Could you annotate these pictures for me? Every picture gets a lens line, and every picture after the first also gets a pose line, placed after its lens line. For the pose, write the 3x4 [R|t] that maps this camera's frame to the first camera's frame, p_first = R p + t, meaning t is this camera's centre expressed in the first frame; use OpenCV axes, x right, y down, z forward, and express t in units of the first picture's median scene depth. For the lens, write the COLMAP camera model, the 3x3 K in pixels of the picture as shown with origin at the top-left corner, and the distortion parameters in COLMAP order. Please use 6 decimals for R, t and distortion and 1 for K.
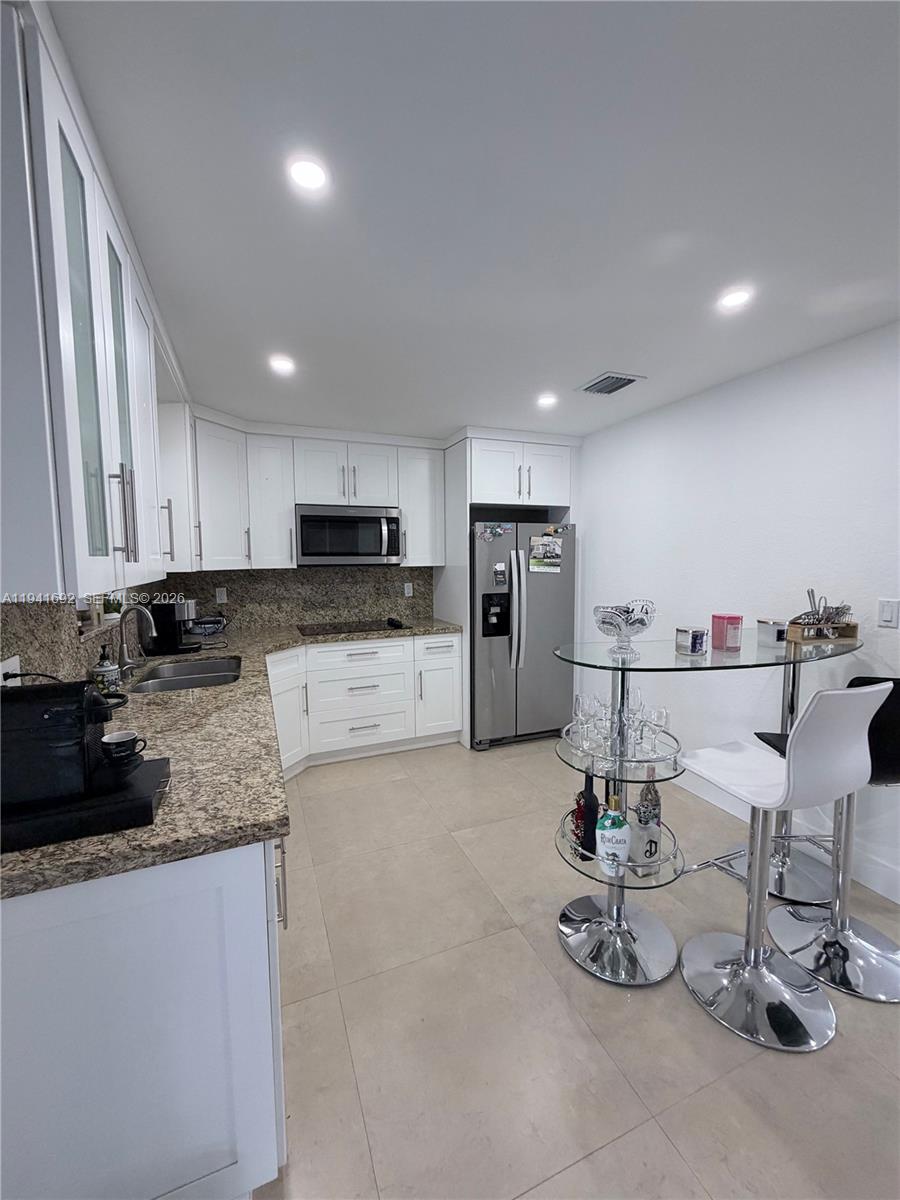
lens RADIAL K [[476.1, 0, 447.0], [0, 476.1, 596.8], [0, 0, 1]] dist [-0.000352, -0.000043]
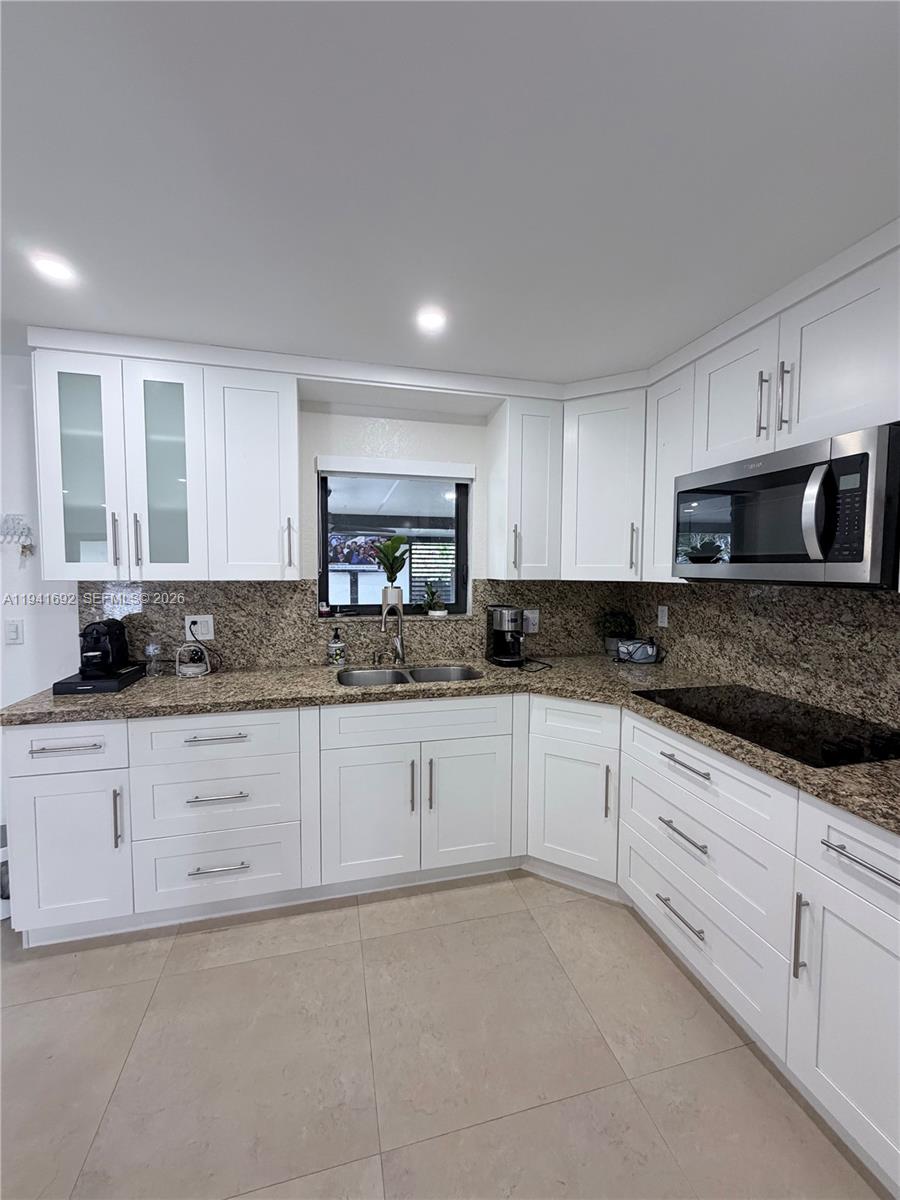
lens RADIAL K [[483.6, 0, 448.4], [0, 483.6, 596.5], [0, 0, 1]] dist [-0.000078, -0.000121]
pose [[-0.135984, 0.066761, -0.988459, 0.310043], [-0.086027, 0.993163, 0.078913, -0.064066], [0.986969, 0.095765, -0.129311, 0.765953]]
